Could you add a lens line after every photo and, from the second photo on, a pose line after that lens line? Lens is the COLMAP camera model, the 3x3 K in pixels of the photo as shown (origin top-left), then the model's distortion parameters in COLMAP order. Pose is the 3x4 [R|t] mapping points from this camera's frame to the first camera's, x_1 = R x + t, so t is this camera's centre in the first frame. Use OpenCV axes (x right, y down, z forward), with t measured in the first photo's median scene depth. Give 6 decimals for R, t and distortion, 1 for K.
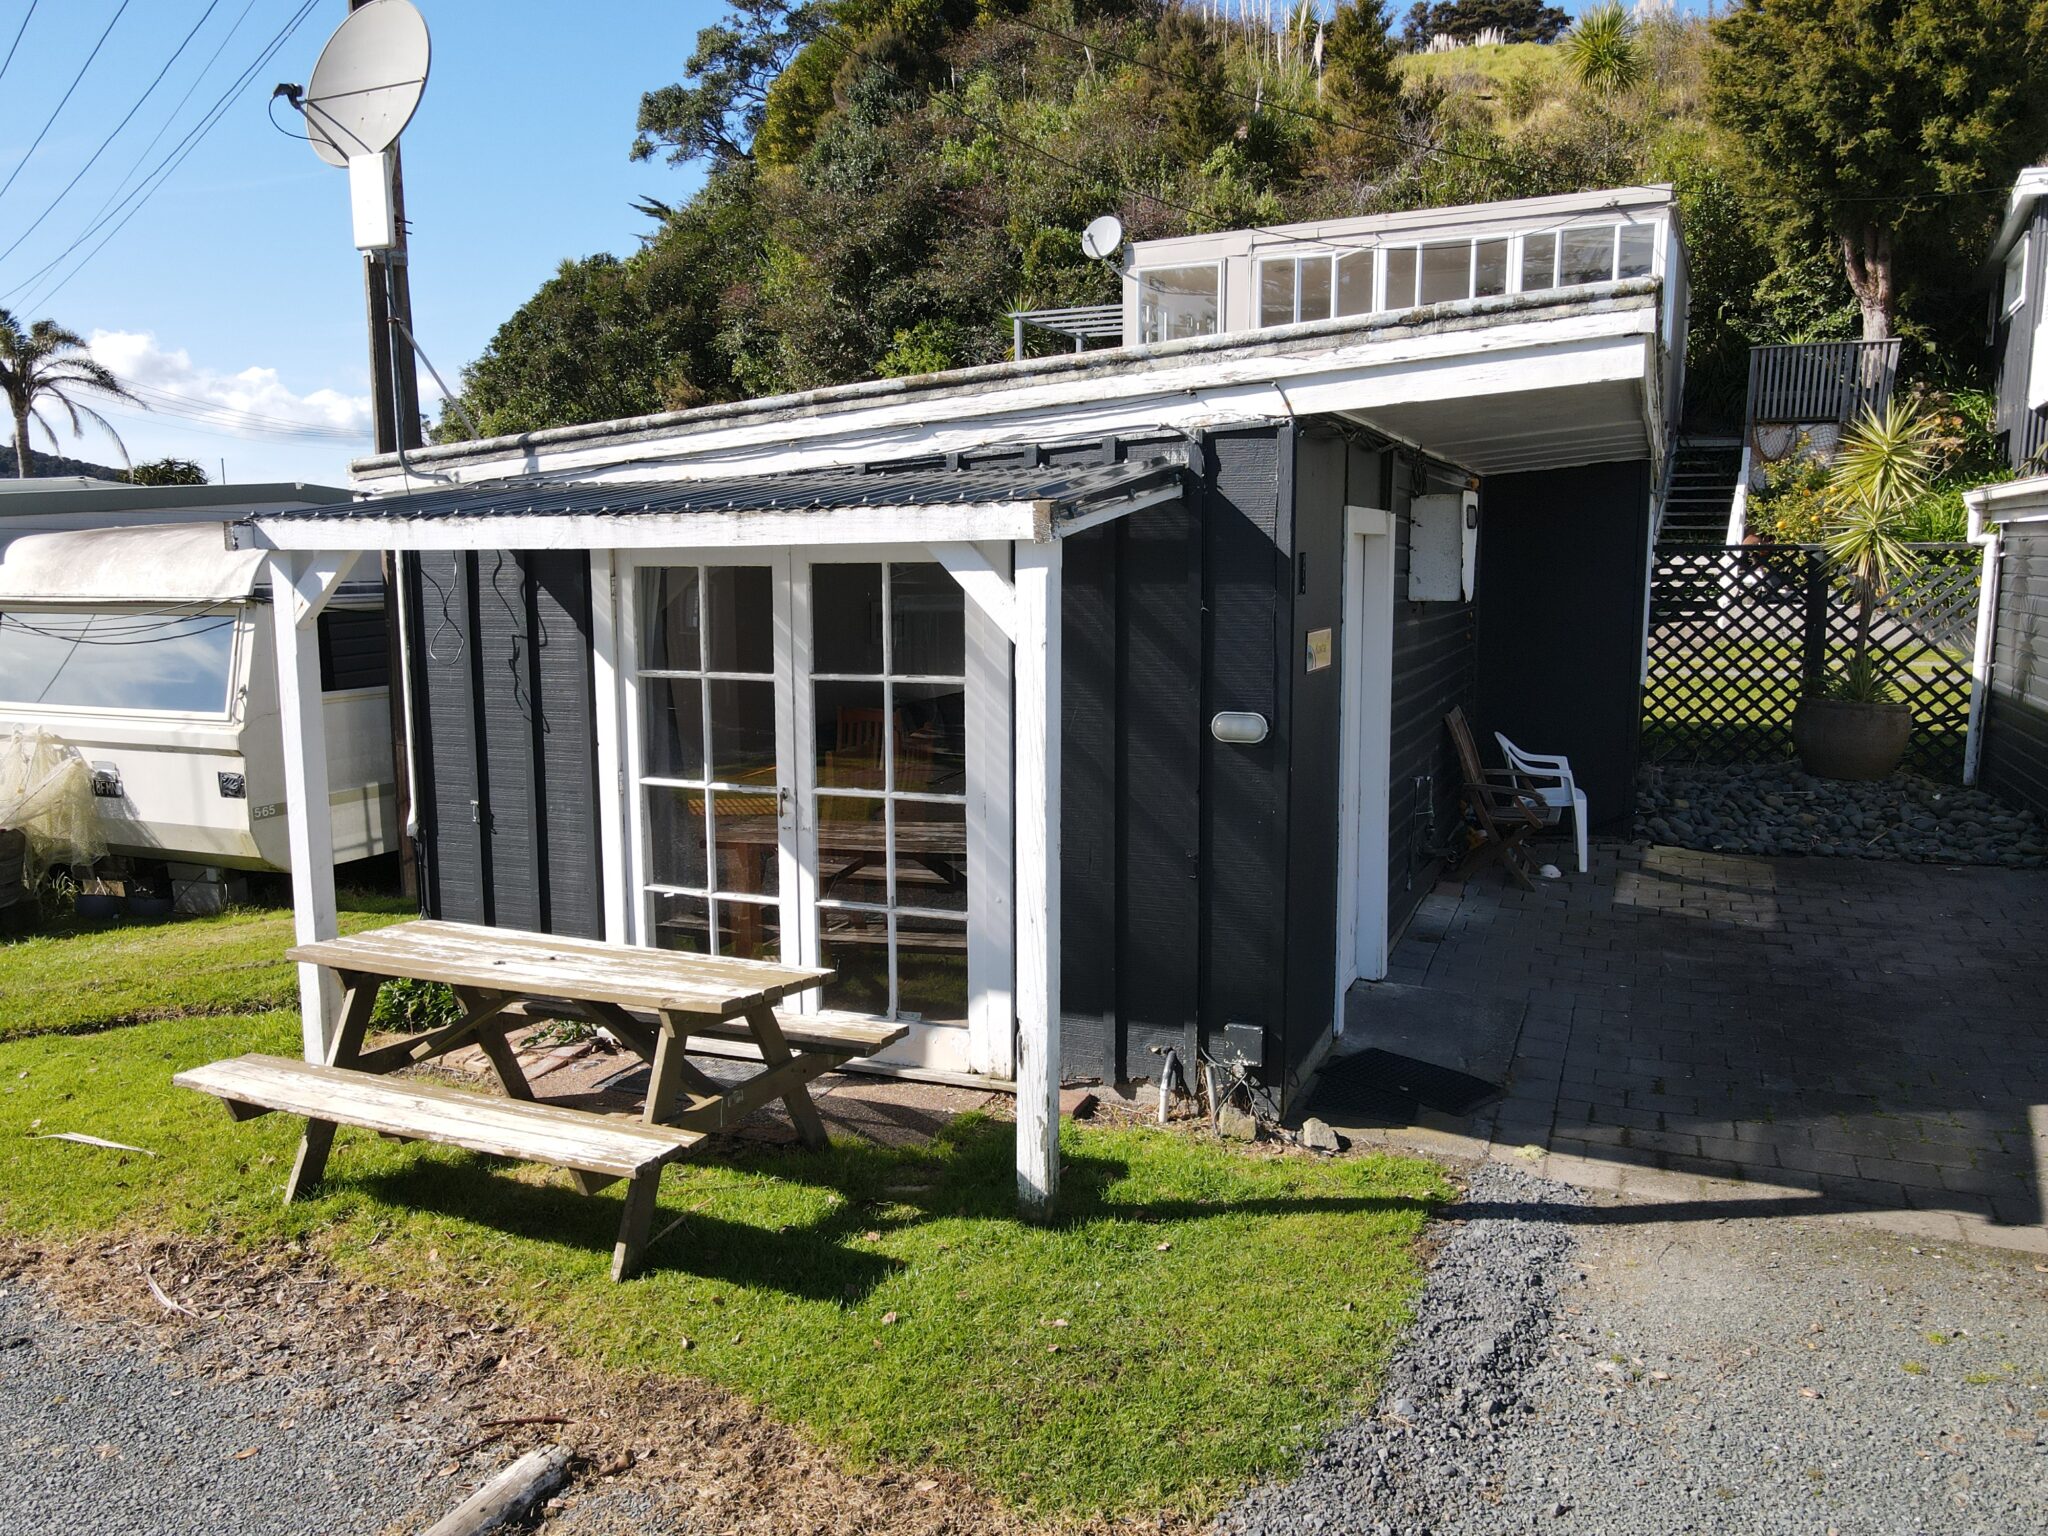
lens RADIAL K [[1466.9, 0, 1020.9], [0, 1466.9, 766.5], [0, 0, 1]] dist [0.017580, -0.011168]
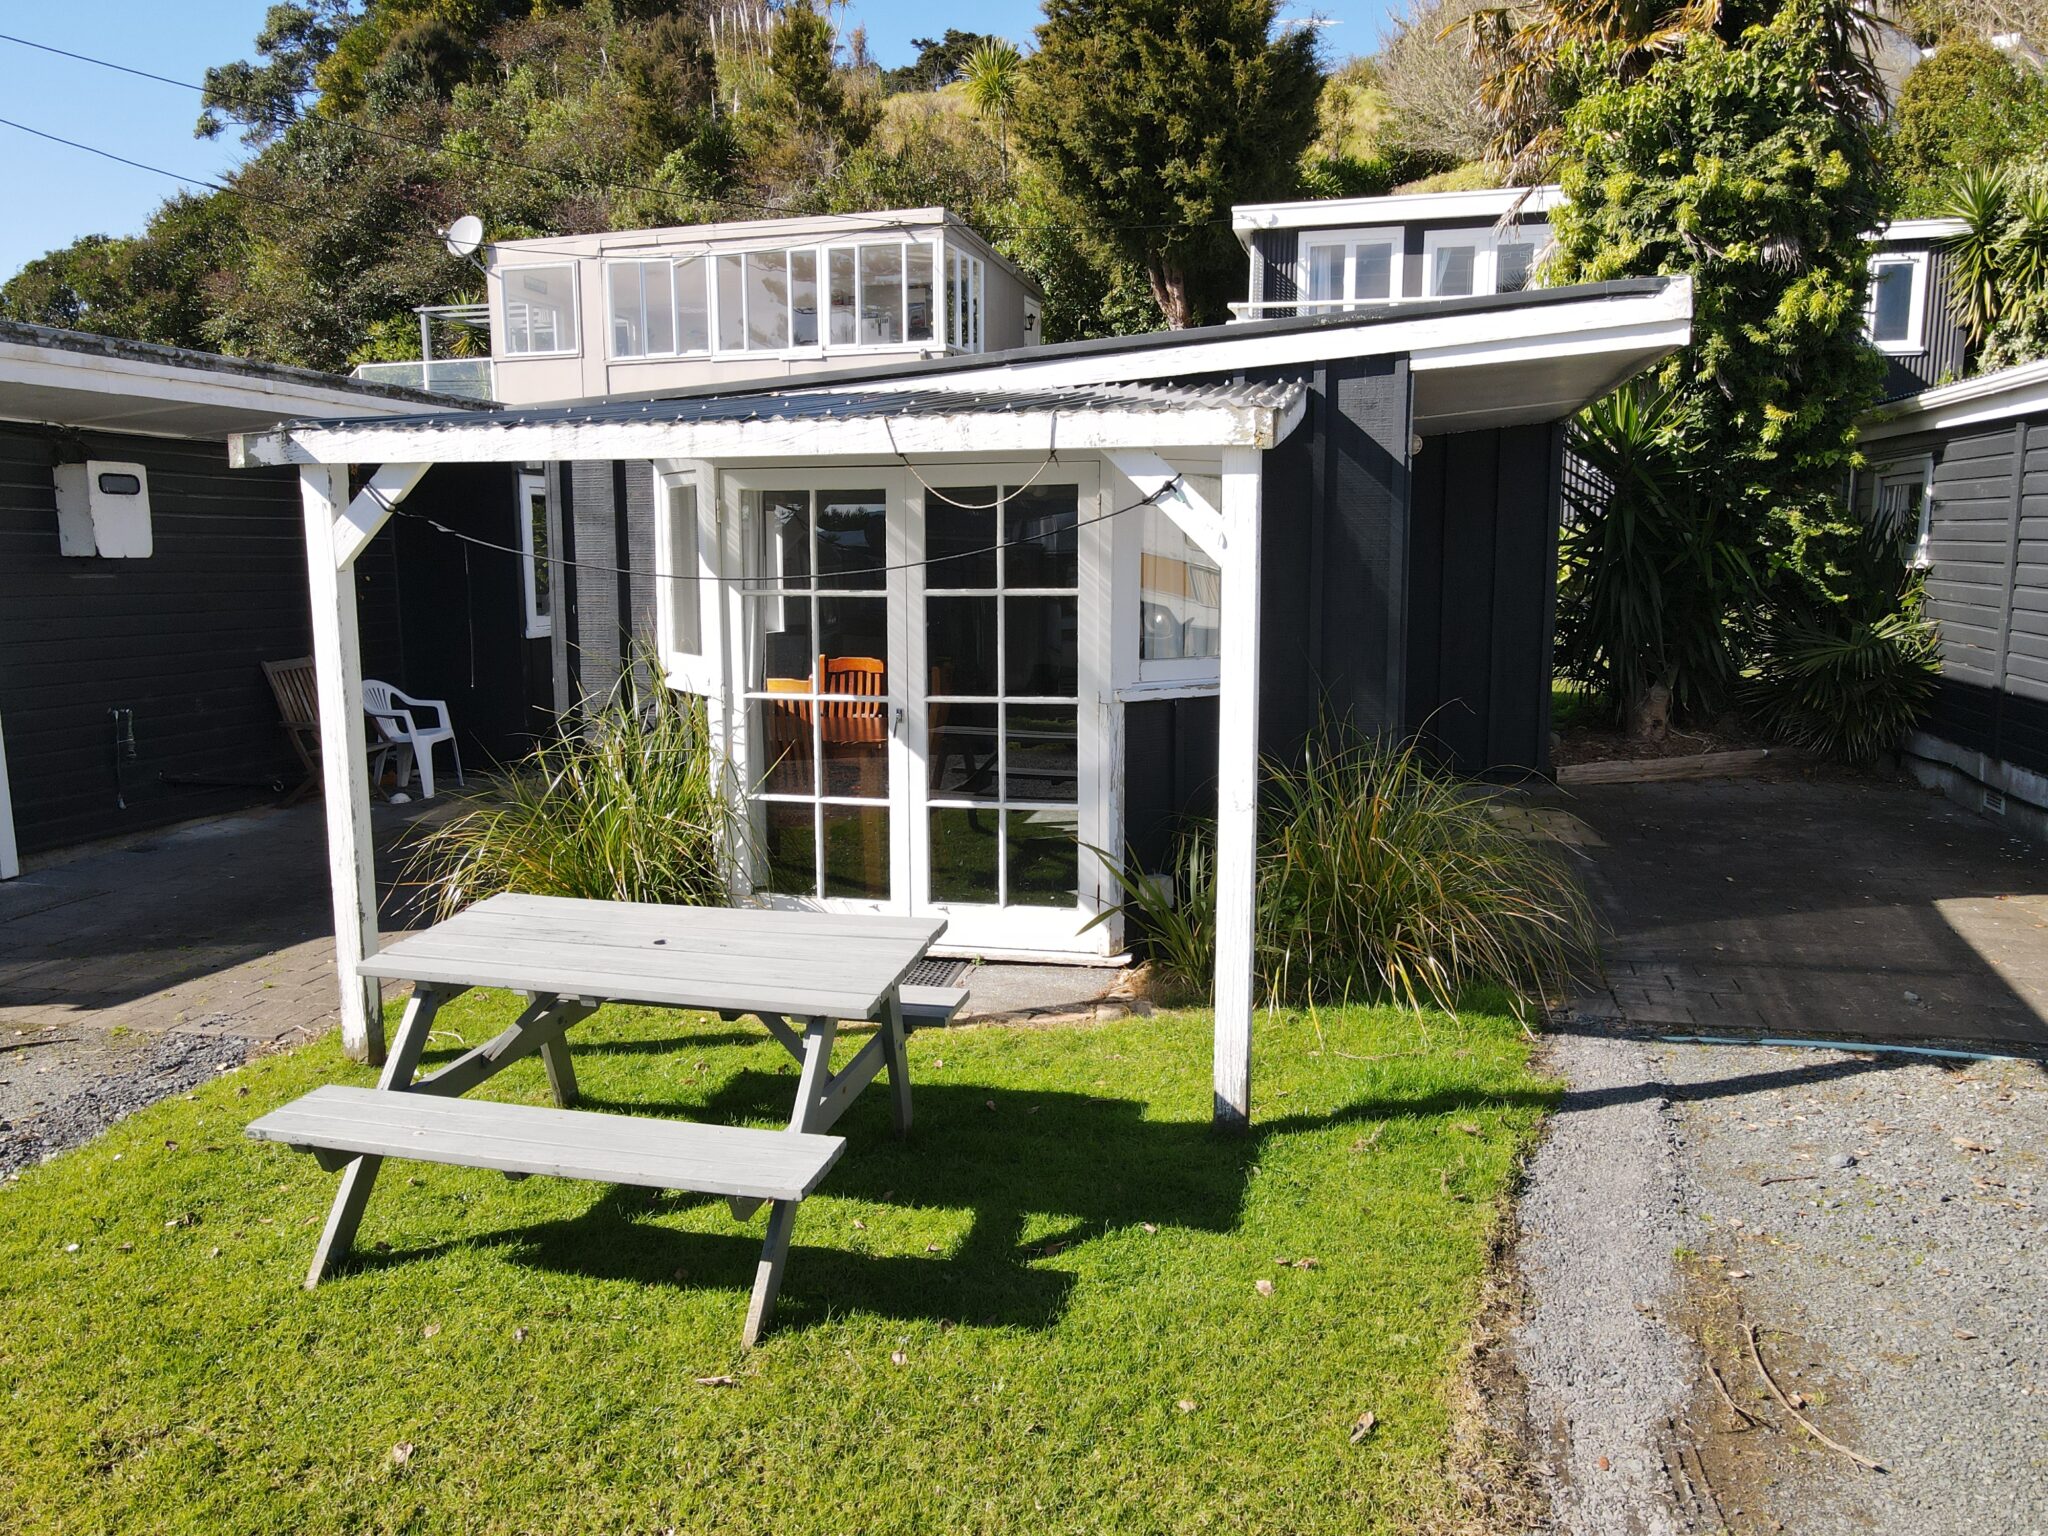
lens RADIAL K [[1466.9, 0, 1023.7], [0, 1466.9, 766.0], [0, 0, 1]] dist [0.017580, -0.011168]
pose [[0.984359, -0.027631, 0.173995, 0.195956], [0.027965, 0.999609, 0.000534, 0.018038], [-0.173941, 0.004340, 0.984746, -0.067398]]
